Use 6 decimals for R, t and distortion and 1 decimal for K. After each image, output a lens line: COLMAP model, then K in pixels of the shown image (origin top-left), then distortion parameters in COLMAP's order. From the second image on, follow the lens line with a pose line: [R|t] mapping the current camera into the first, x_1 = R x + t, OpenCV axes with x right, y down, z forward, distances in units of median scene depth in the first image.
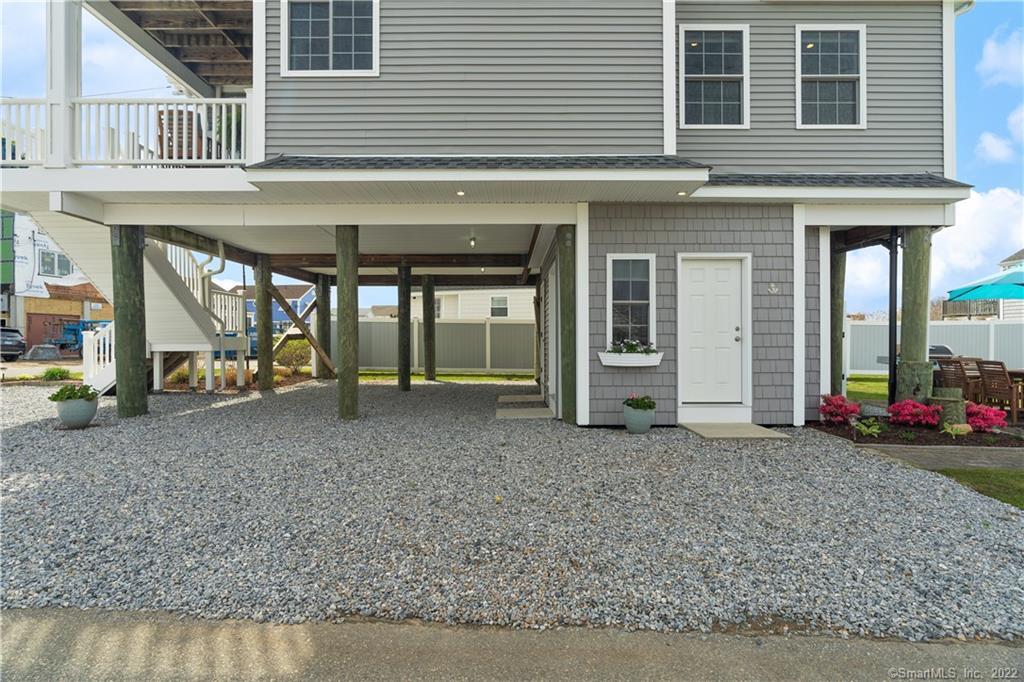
lens RADIAL K [[462.4, 0, 510.4], [0, 462.4, 339.6], [0, 0, 1]] dist [-0.009173, 0.000771]
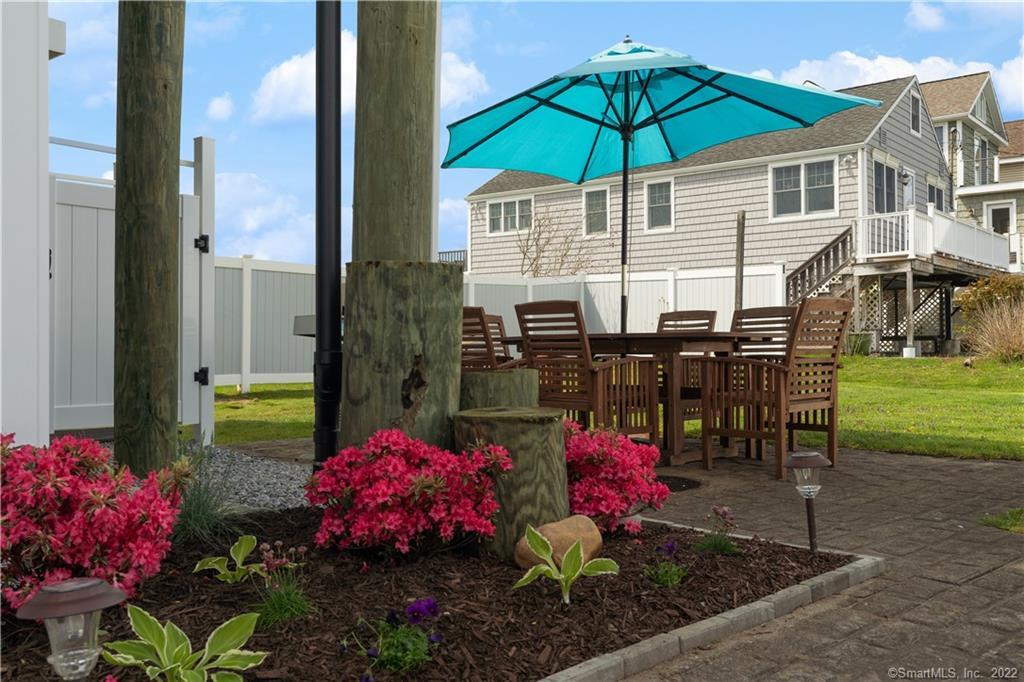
lens RADIAL K [[897.6, 0, 512.0], [0, 897.6, 341.0], [0, 0, 1]] dist [-0.000448, -0.001141]
pose [[0.625099, -0.001687, 0.780544, 0.576221], [0.003795, 0.999992, -0.000878, 0.089774], [-0.780536, 0.003511, 0.625101, 0.692086]]
